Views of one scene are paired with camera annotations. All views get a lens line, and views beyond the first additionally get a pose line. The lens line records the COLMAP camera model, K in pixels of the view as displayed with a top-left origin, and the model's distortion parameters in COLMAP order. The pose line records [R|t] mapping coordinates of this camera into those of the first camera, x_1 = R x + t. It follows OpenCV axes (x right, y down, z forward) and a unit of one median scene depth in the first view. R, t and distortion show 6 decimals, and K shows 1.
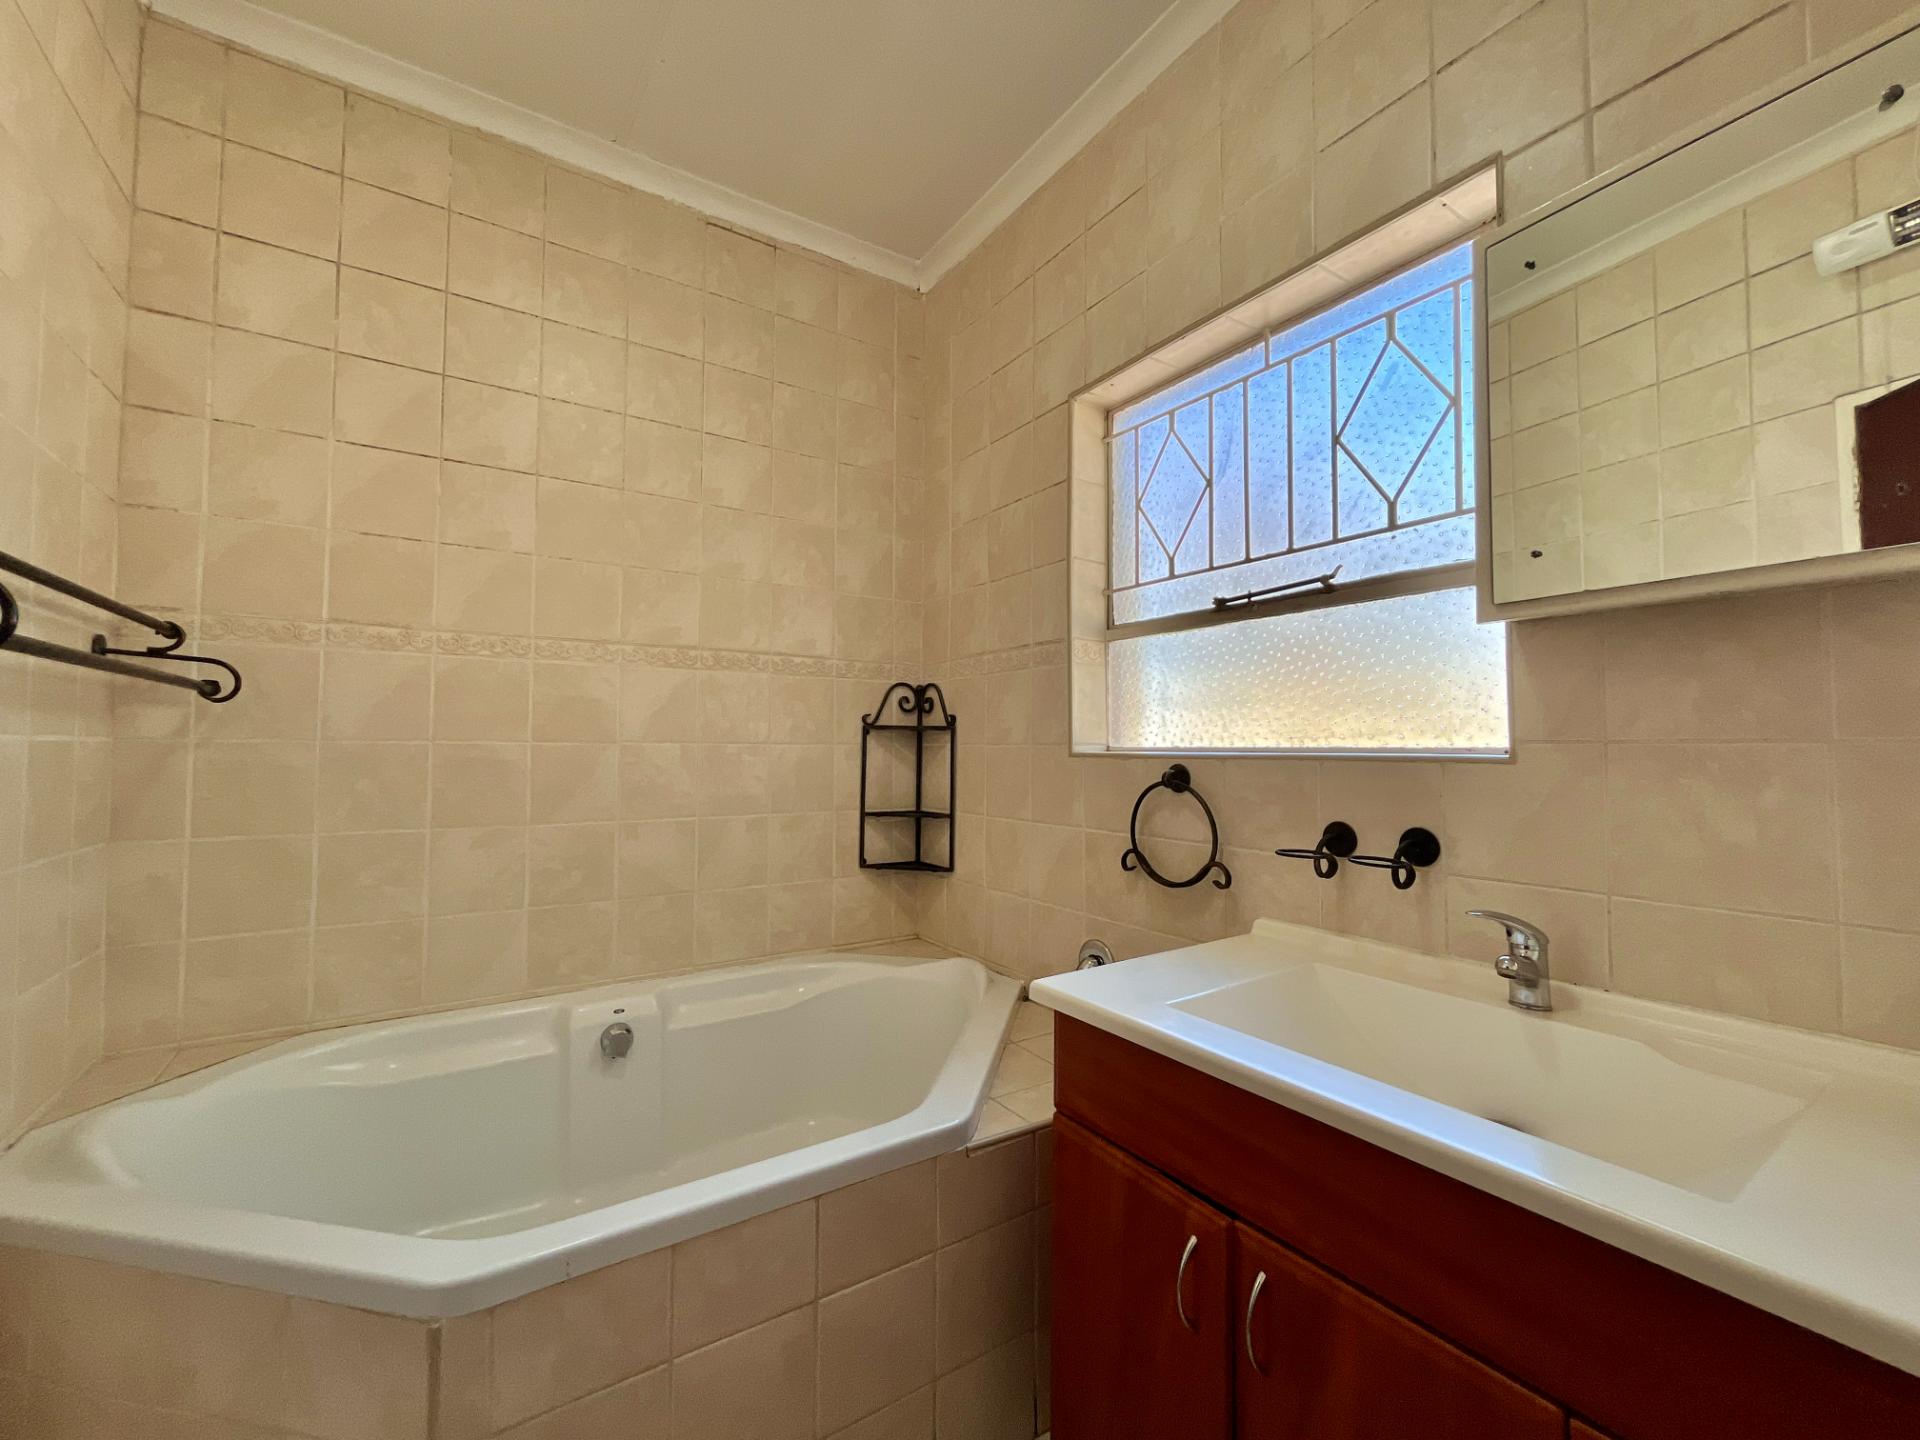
lens RADIAL K [[776.7, 0, 958.1], [0, 776.7, 719.6], [0, 0, 1]] dist [-0.004779, -0.000737]
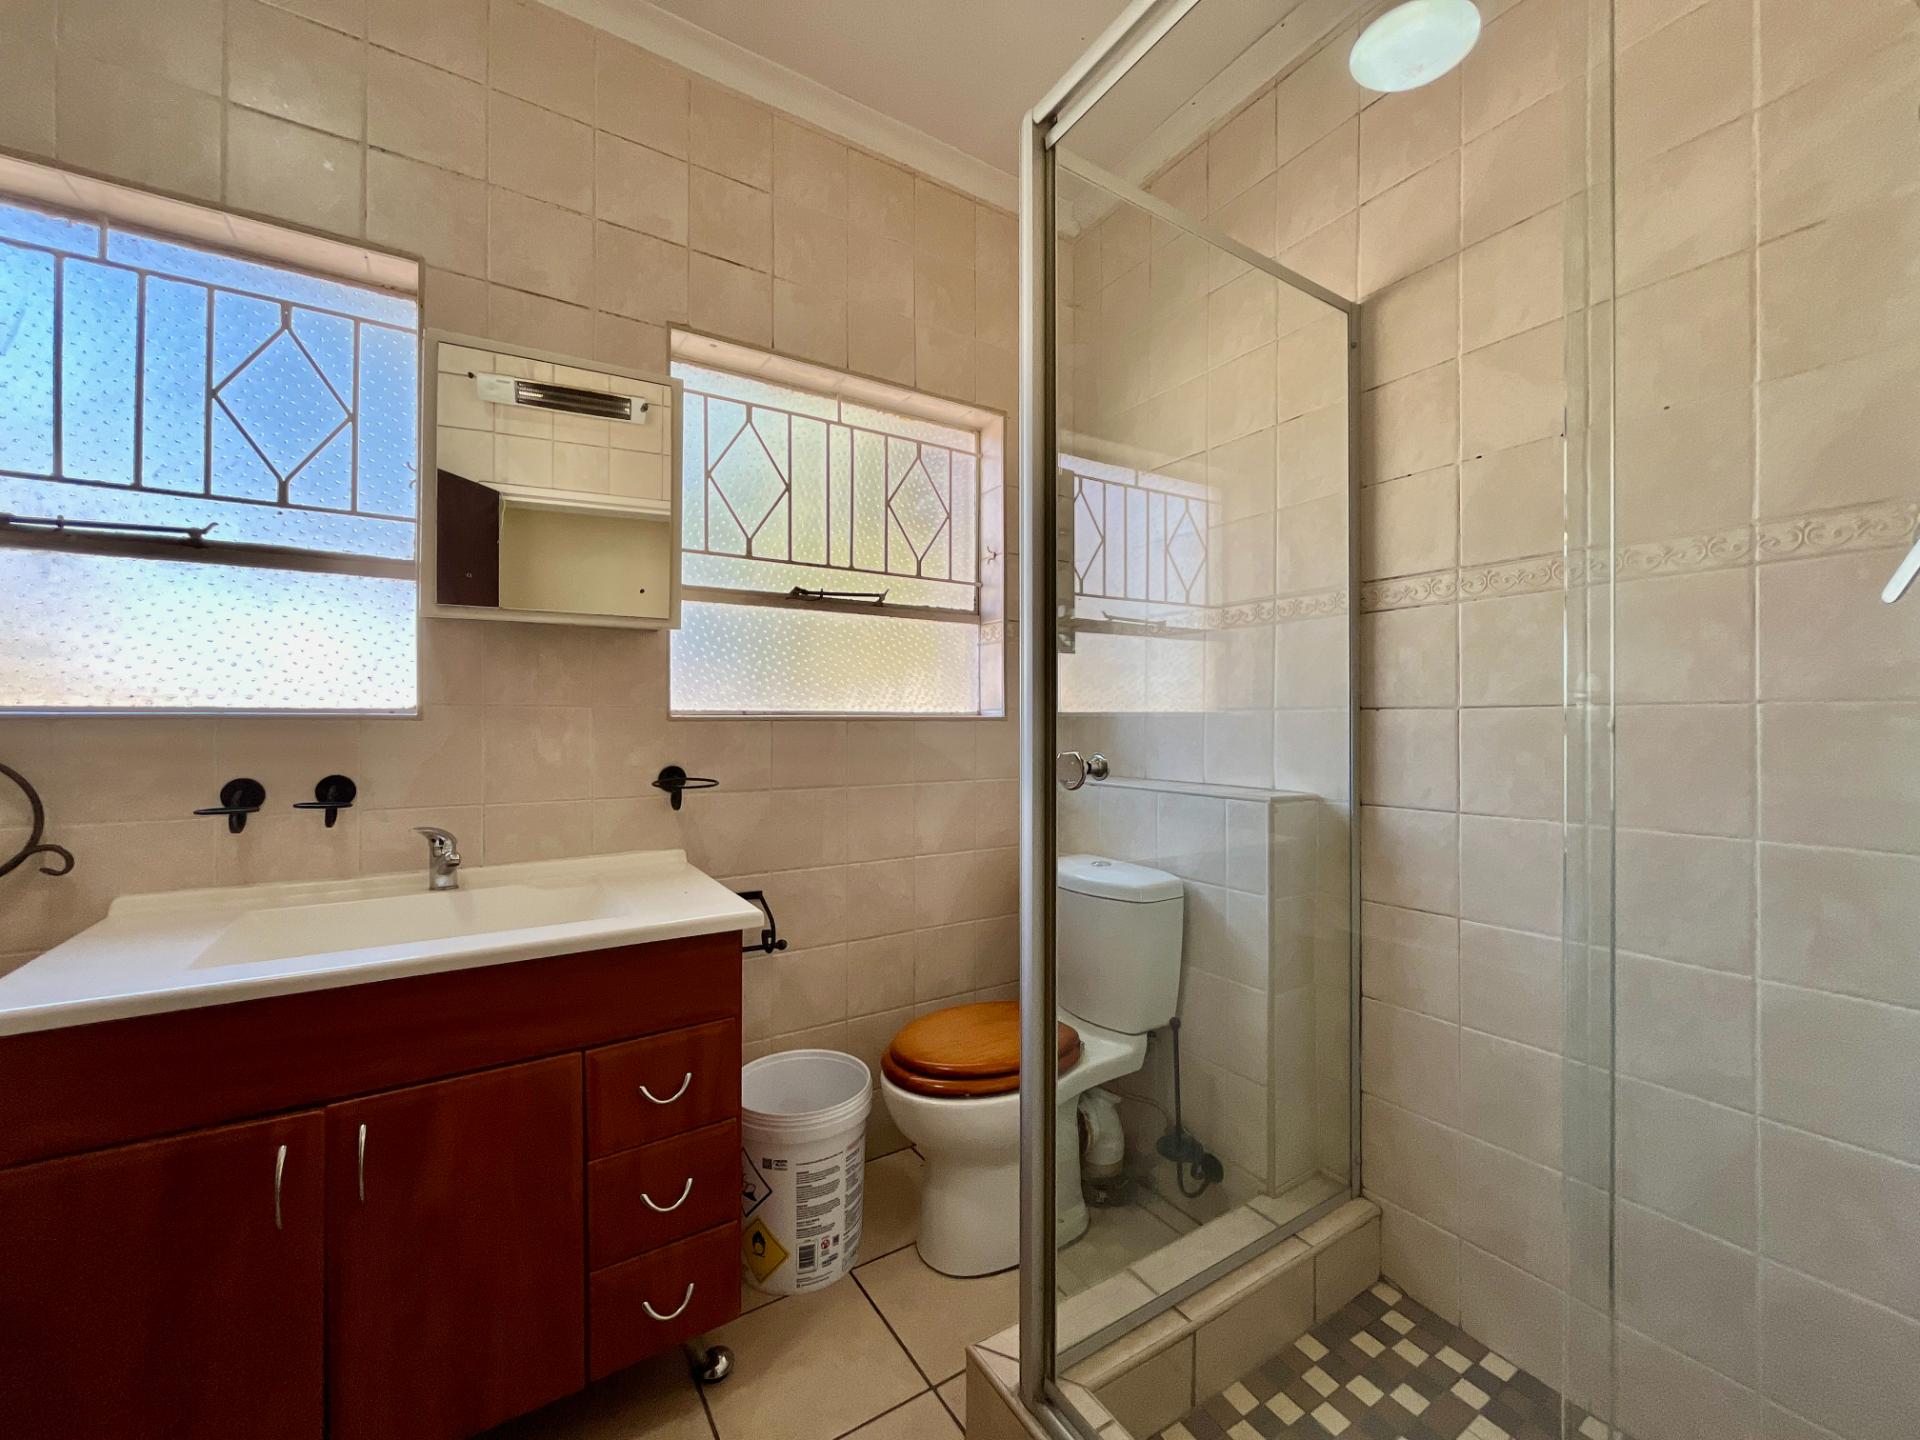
lens RADIAL K [[776.7, 0, 962.9], [0, 776.7, 715.9], [0, 0, 1]] dist [-0.004779, -0.000737]
pose [[0.005173, 0.001870, 0.999985, -0.538084], [-0.037107, 0.999310, -0.001677, 0.014716], [-0.999298, -0.037098, 0.005239, 0.036553]]
